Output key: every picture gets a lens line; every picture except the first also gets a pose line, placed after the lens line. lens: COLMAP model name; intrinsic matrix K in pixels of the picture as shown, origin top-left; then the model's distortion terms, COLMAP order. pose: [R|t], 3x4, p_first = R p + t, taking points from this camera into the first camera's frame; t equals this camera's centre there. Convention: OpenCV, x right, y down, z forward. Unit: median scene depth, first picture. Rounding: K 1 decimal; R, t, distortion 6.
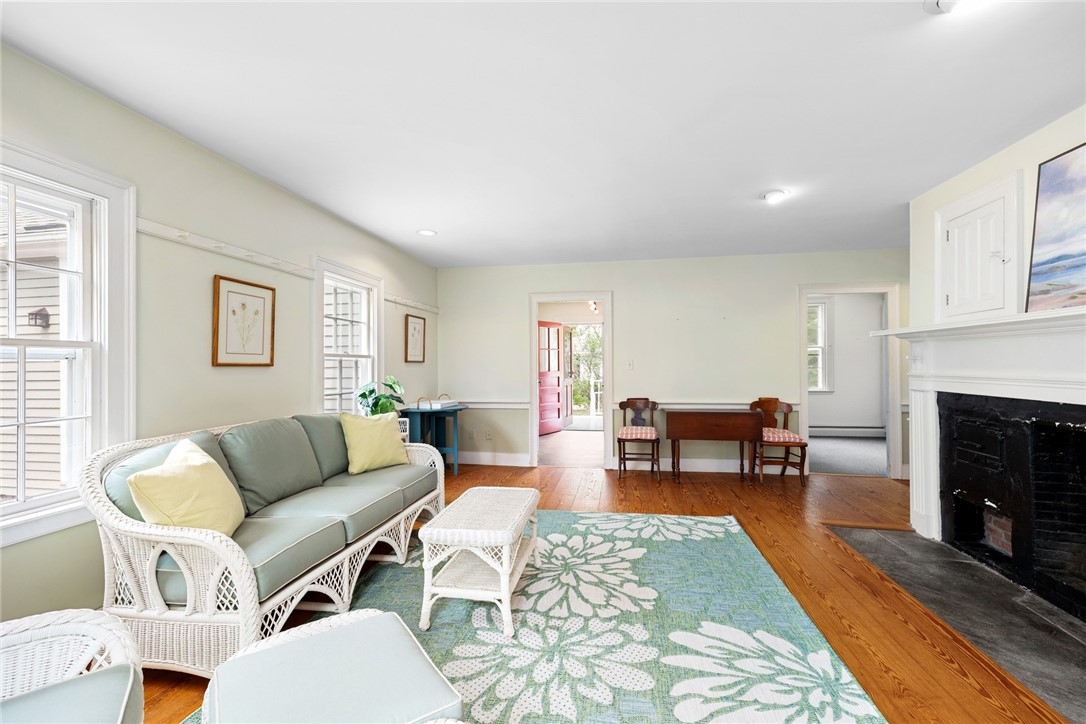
lens RADIAL K [[462.5, 0, 541.4], [0, 462.5, 362.6], [0, 0, 1]] dist [-0.000903, -0.000101]
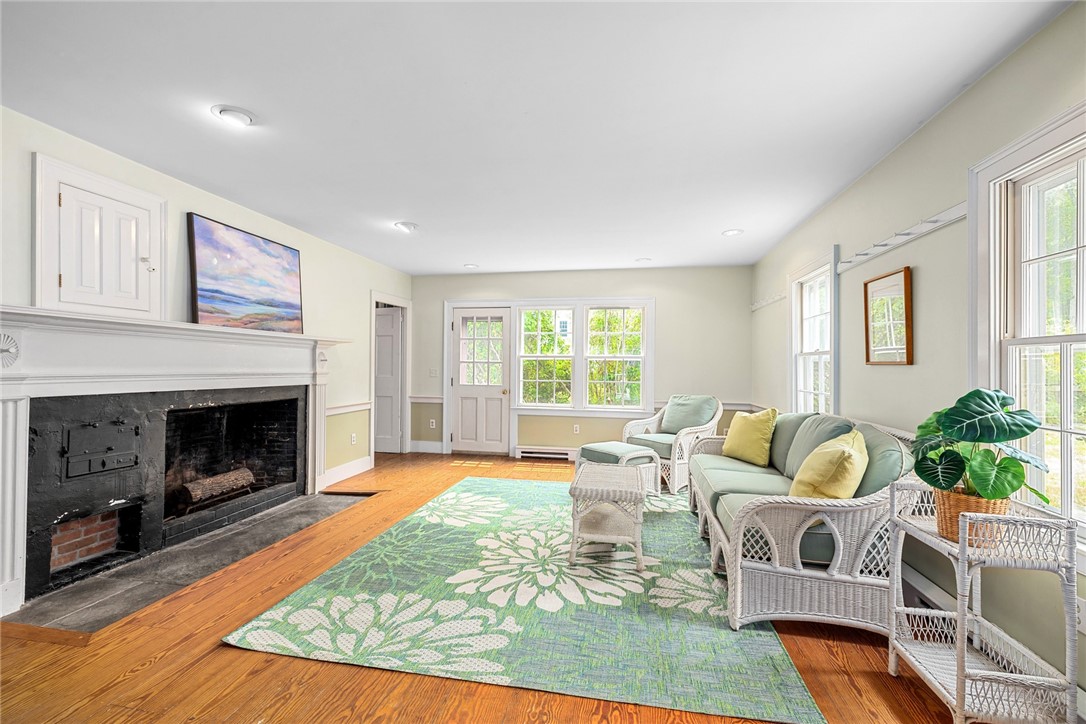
lens RADIAL K [[462.5, 0, 543.2], [0, 462.5, 363.0], [0, 0, 1]] dist [-0.000903, -0.000101]
pose [[-0.999799, -0.000292, 0.020034, 0.033424], [-0.000463, 0.999964, -0.008503, 0.012894], [-0.020030, -0.008510, -0.999763, 1.950466]]
